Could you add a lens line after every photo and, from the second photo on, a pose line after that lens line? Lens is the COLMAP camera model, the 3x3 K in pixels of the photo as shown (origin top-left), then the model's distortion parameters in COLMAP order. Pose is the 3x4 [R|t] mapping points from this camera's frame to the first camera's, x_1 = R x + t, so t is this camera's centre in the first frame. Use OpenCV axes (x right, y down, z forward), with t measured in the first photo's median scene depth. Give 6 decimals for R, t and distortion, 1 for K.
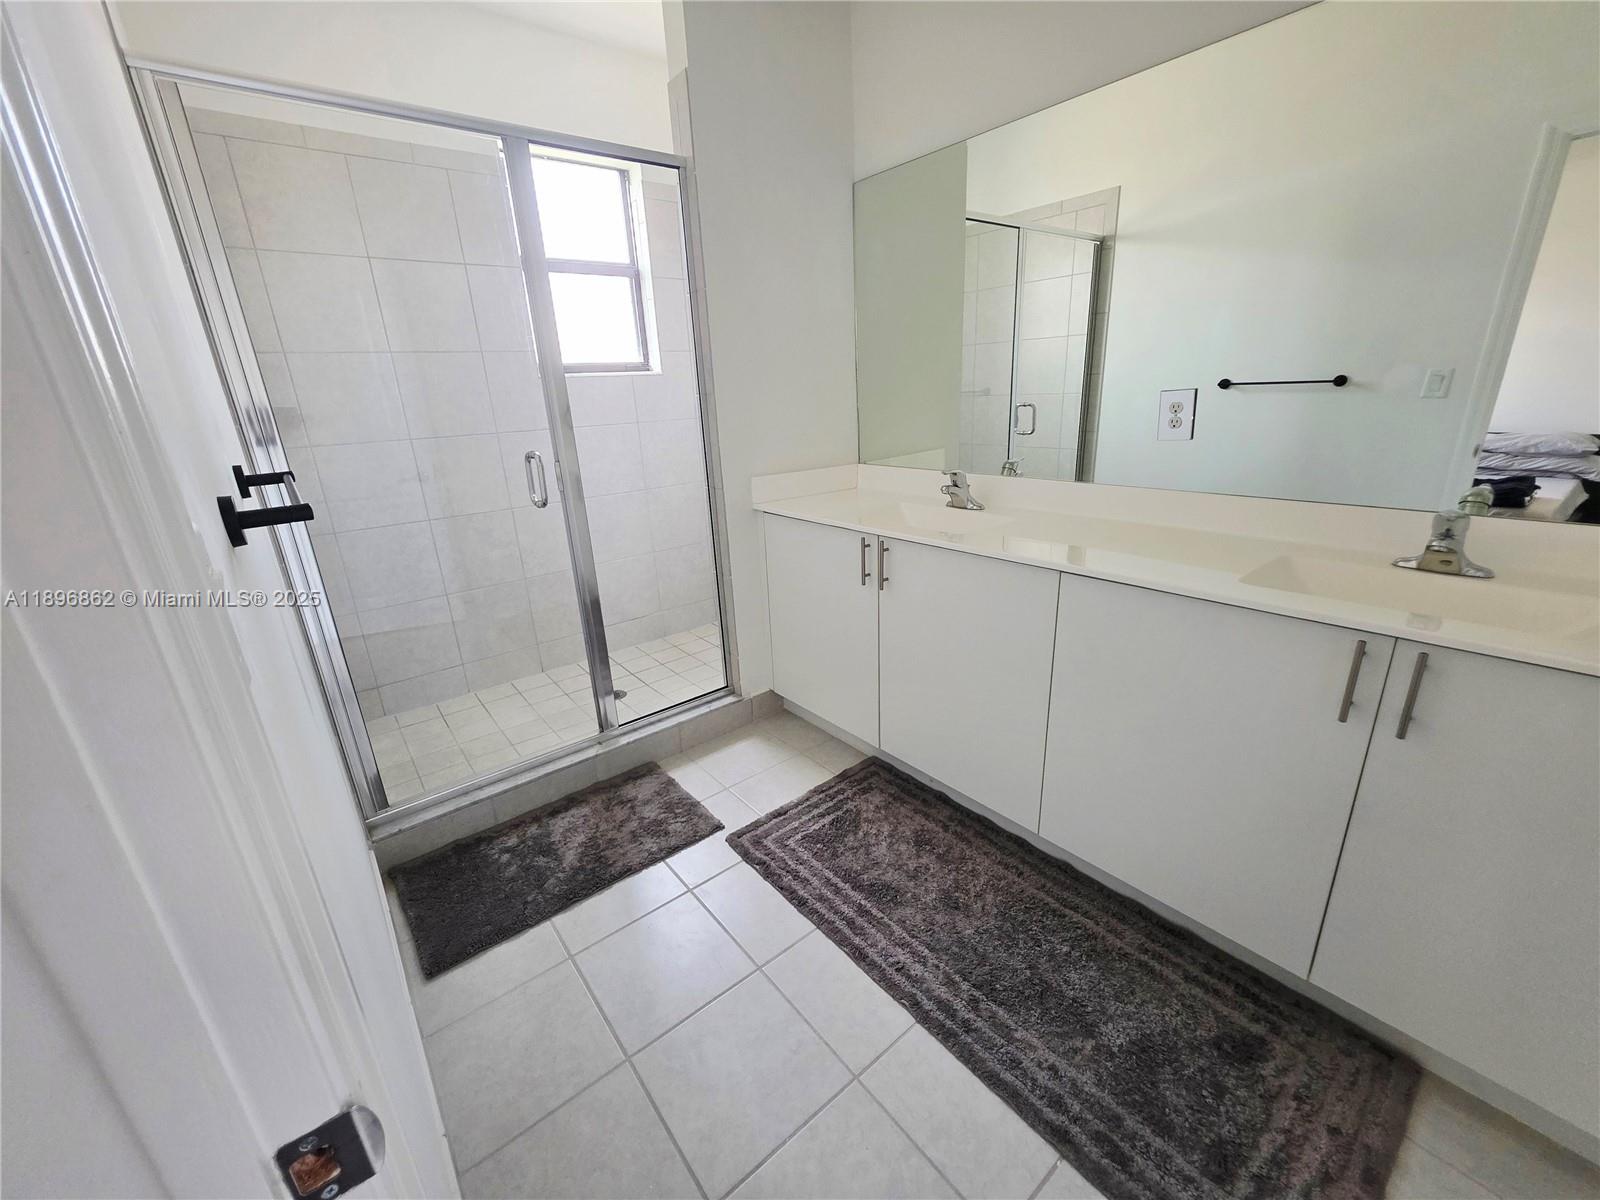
lens RADIAL K [[631.9, 0, 800.0], [0, 631.9, 600.0], [0, 0, 1]] dist [0.000116, -0.000339]
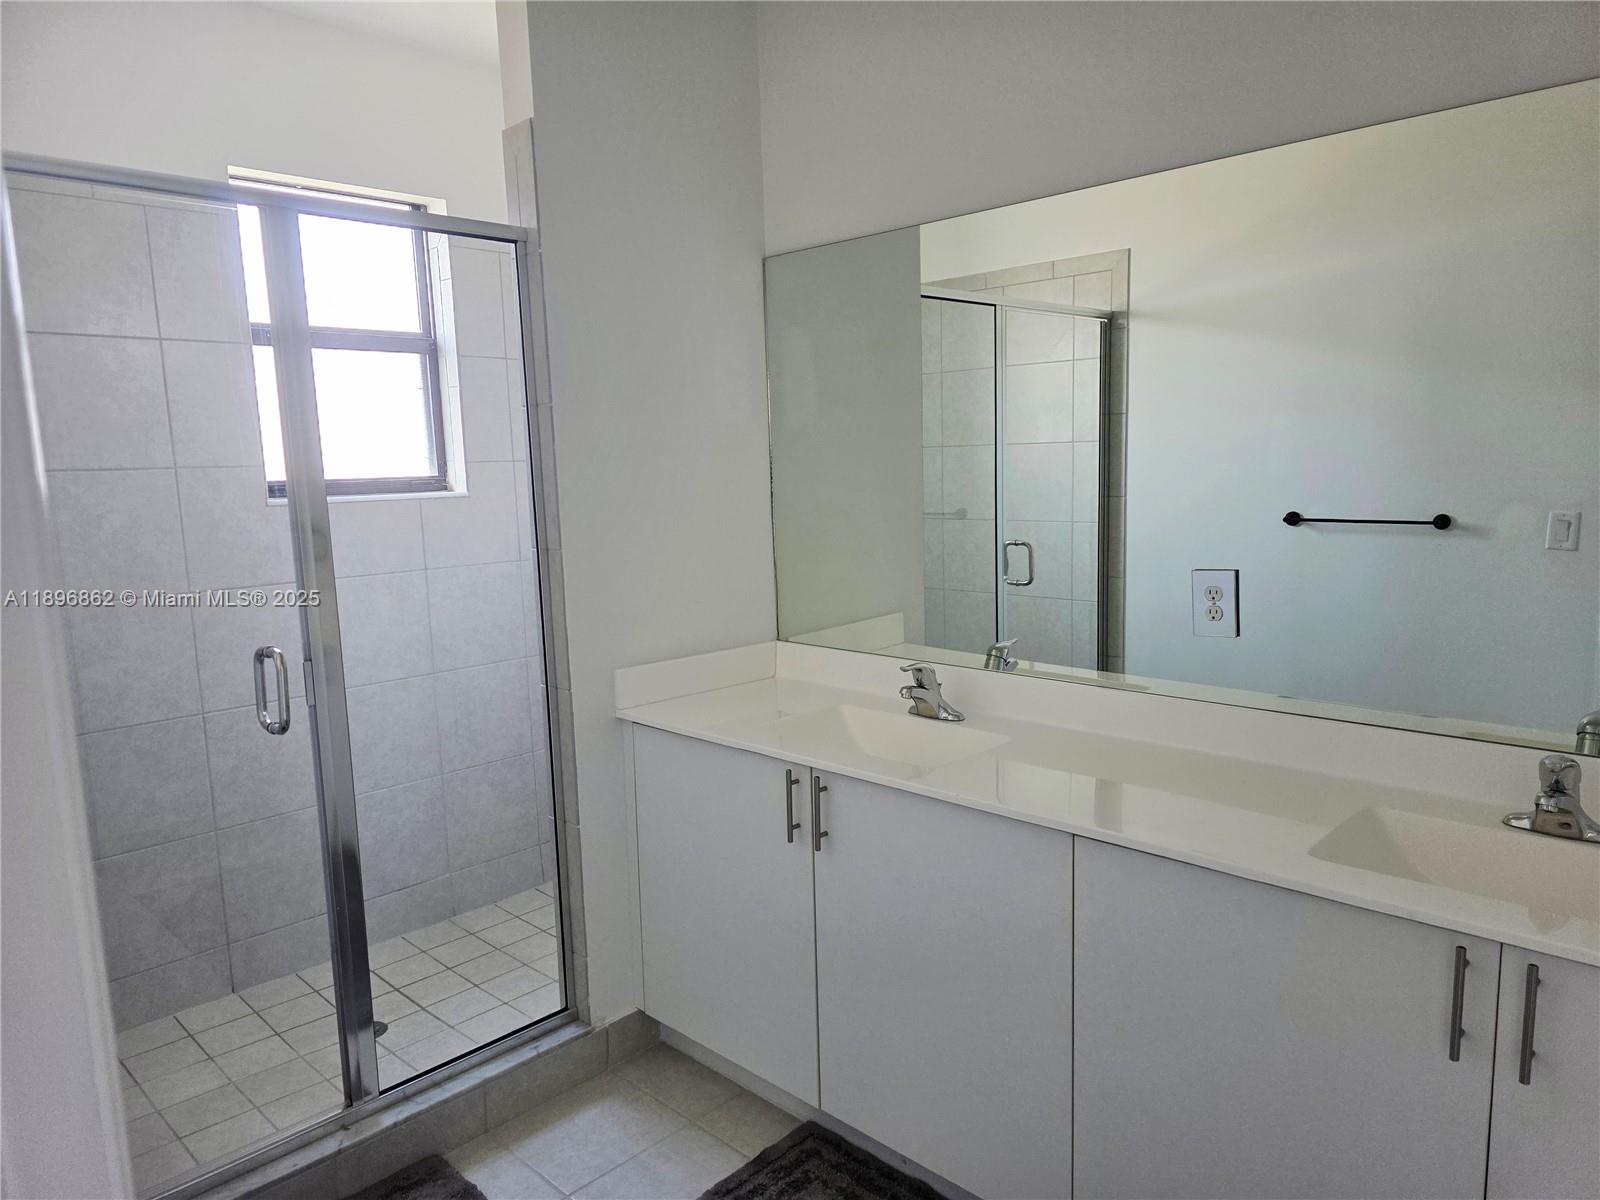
lens RADIAL K [[1055.0, 0, 803.5], [0, 1055.0, 617.5], [0, 0, 1]] dist [0.080072, -0.085292]
pose [[0.992130, 0.001018, 0.125205, -0.020855], [0.021127, 0.984268, -0.175415, -0.053235], [-0.123414, 0.176680, 0.976500, -0.102590]]
